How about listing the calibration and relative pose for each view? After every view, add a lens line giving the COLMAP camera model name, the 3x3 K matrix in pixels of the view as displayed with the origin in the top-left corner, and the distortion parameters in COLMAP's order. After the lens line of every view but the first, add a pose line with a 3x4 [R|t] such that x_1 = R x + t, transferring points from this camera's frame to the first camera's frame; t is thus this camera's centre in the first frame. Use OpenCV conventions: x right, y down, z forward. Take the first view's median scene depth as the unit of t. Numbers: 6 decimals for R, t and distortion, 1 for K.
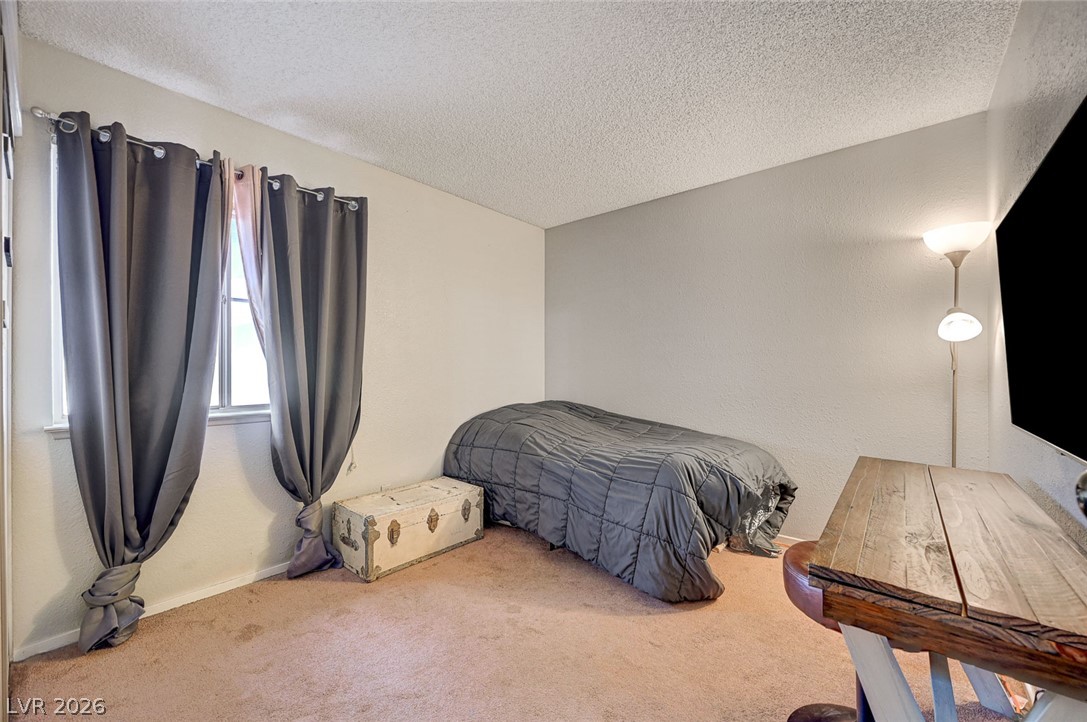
lens RADIAL K [[428.6, 0, 544.3], [0, 428.6, 364.8], [0, 0, 1]] dist [-0.000719, 0.000451]
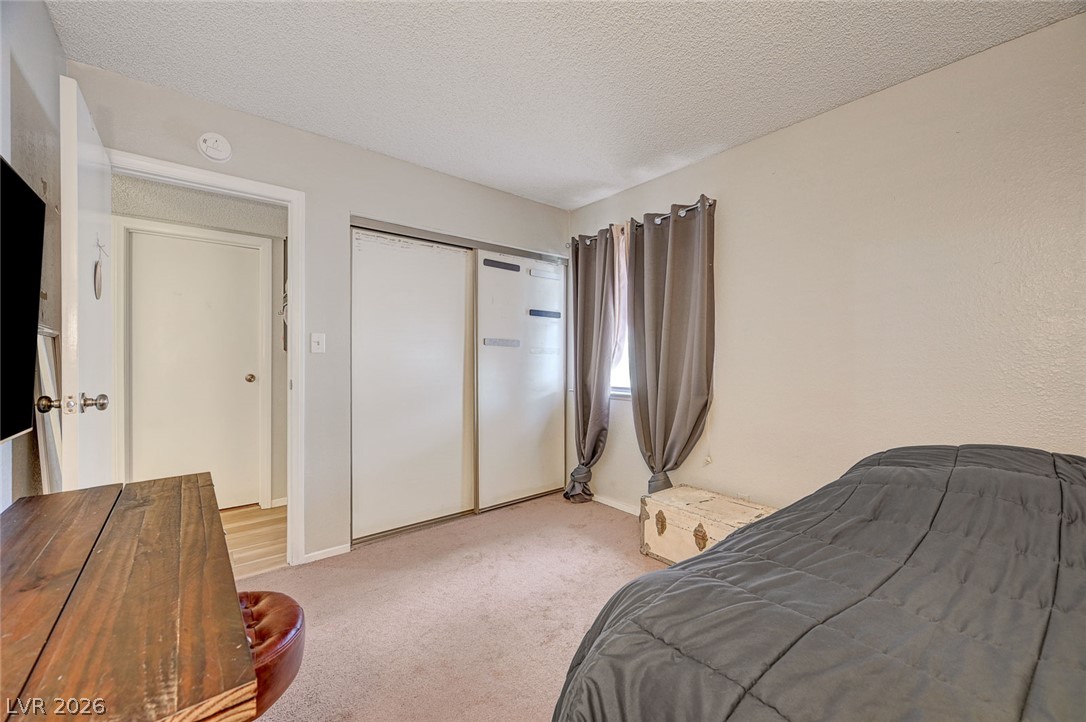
lens RADIAL K [[428.2, 0, 544.1], [0, 428.2, 359.7], [0, 0, 1]] dist [-0.000719, 0.000451]
pose [[-0.175879, 0.005356, -0.984397, 0.701434], [0.003009, 0.999983, 0.004904, -0.009565], [0.984407, -0.002099, -0.175892, 0.882888]]
